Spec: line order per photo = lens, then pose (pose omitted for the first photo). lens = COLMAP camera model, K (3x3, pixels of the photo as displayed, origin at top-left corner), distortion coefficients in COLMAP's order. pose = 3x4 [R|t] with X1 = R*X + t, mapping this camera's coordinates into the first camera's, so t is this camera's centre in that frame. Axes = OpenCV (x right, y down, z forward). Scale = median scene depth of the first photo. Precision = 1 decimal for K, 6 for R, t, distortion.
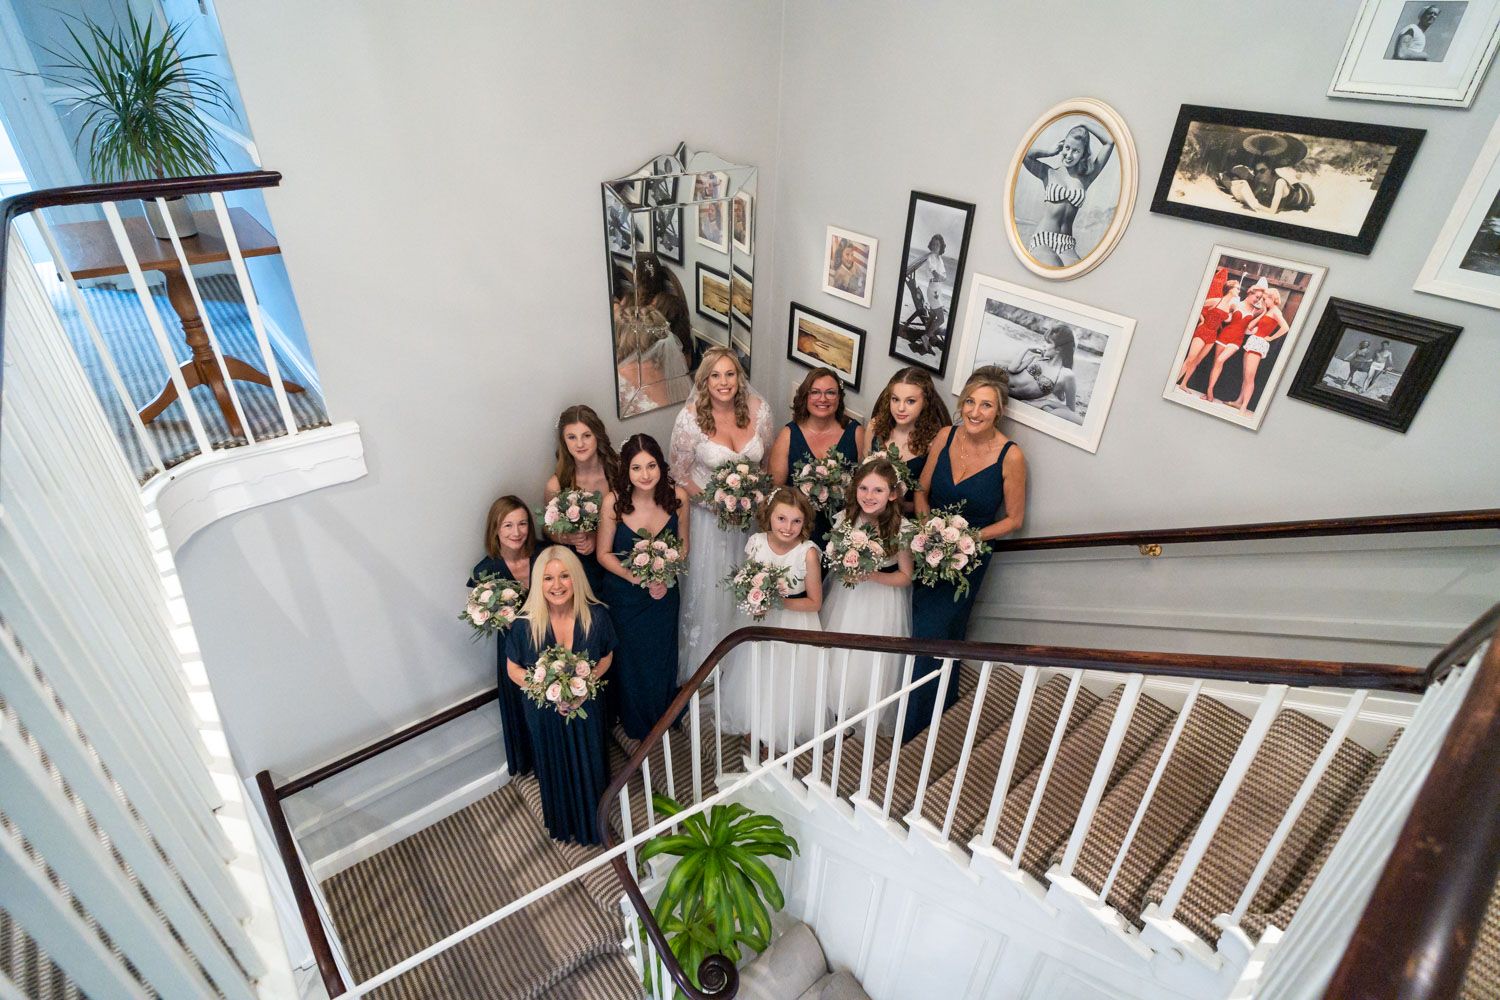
lens RADIAL K [[770.8, 0, 745.0], [0, 770.8, 489.3], [0, 0, 1]] dist [-0.004887, -0.000609]
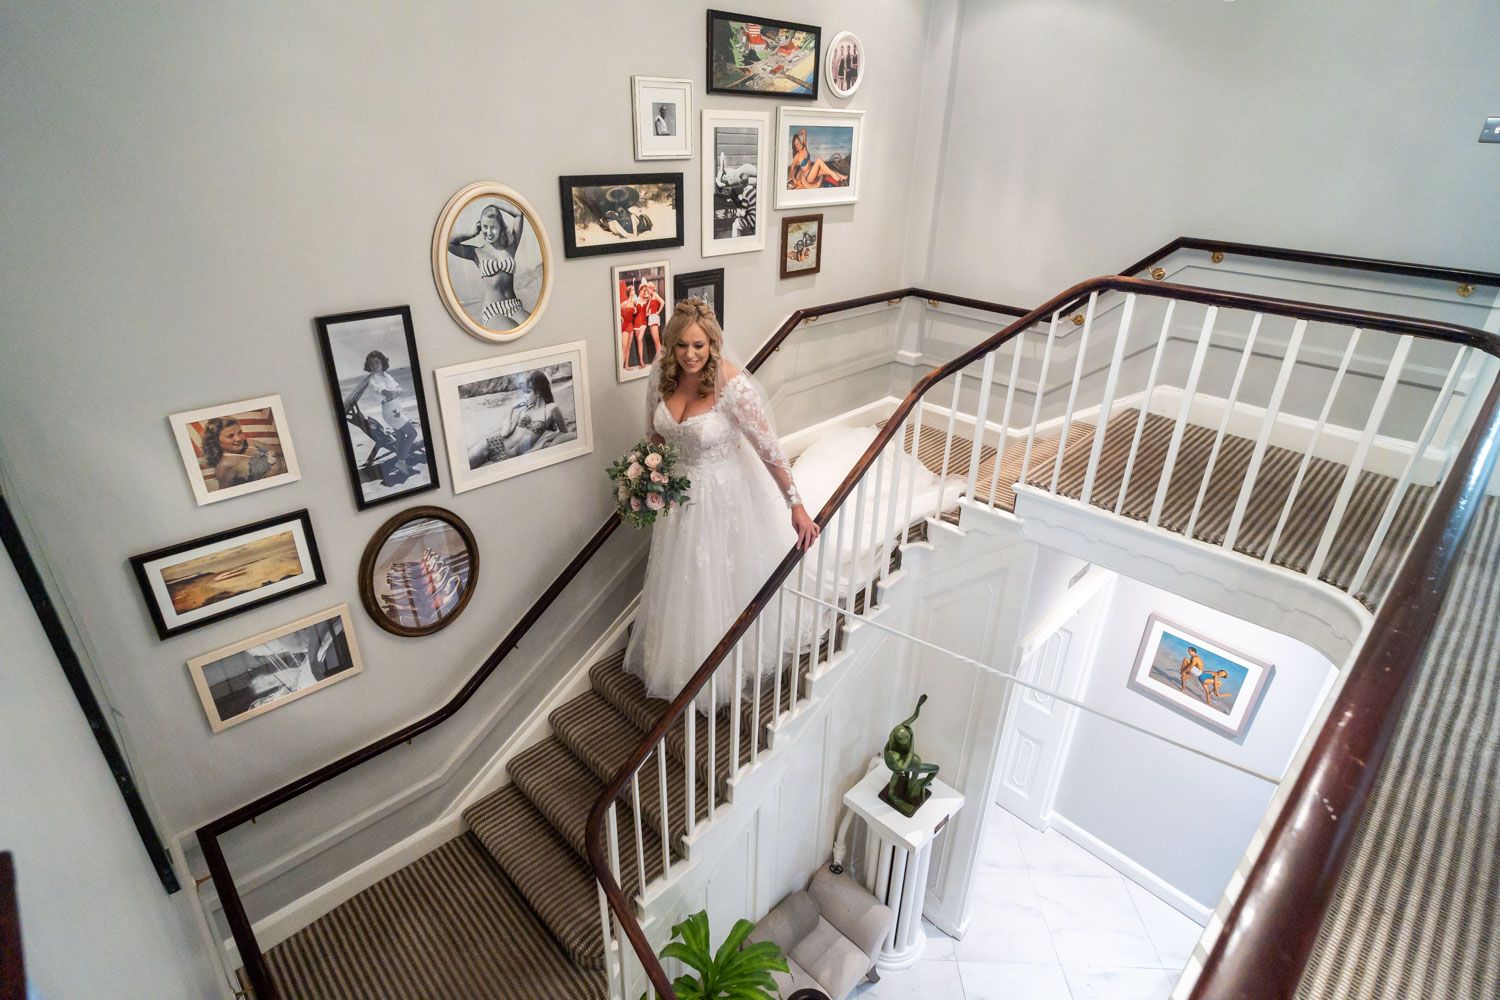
lens RADIAL K [[770.8, 0, 744.2], [0, 770.8, 506.8], [0, 0, 1]] dist [-0.004887, -0.000609]
pose [[-0.095617, -0.462908, 0.881234, -0.744826], [0.514230, 0.735040, 0.441908, -0.429470], [-0.852305, 0.495411, 0.167759, 0.672322]]
